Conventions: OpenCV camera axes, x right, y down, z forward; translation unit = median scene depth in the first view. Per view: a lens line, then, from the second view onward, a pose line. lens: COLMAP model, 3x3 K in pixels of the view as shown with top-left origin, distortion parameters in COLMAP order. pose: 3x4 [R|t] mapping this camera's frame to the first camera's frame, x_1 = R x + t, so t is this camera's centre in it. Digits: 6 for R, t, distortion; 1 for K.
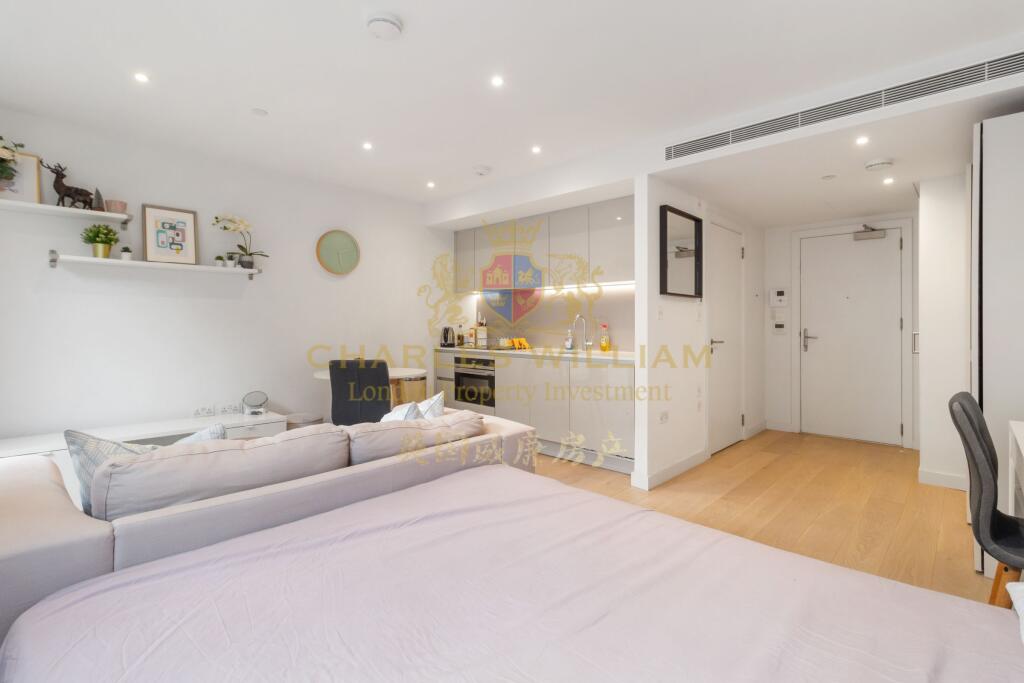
lens RADIAL K [[483.9, 0, 517.0], [0, 483.9, 322.3], [0, 0, 1]] dist [-0.001410, -0.000162]
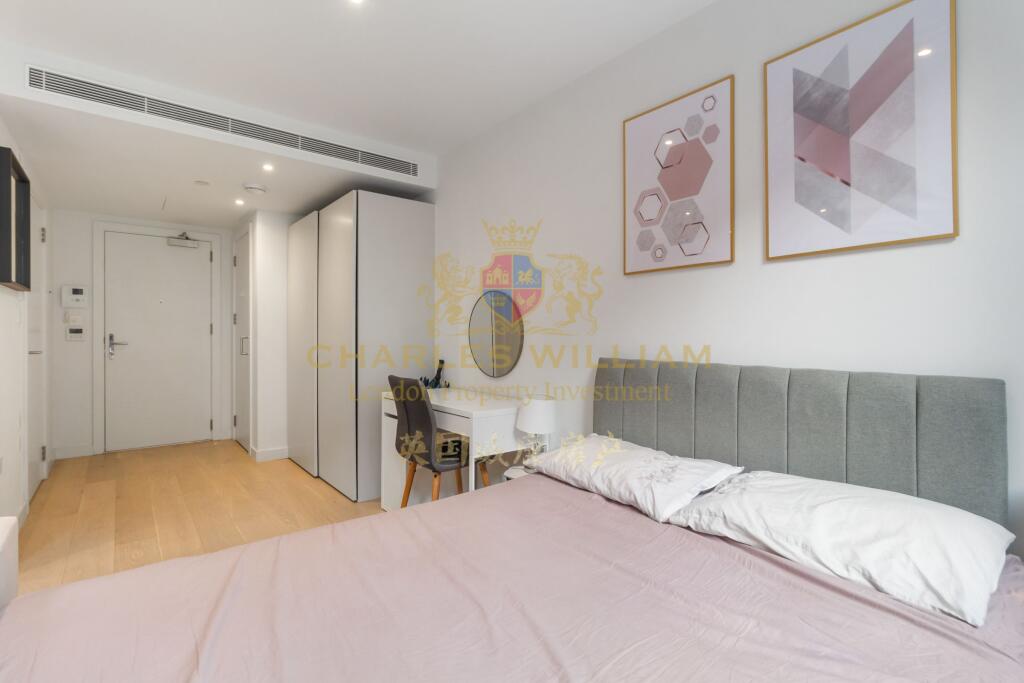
lens RADIAL K [[474.1, 0, 517.8], [0, 474.1, 336.4], [0, 0, 1]] dist [-0.000107, 0.000045]
pose [[0.121399, -0.008867, 0.992564, -0.195418], [-0.008820, 0.999911, 0.010011, 0.002562], [-0.992565, -0.009969, 0.121310, 0.171099]]
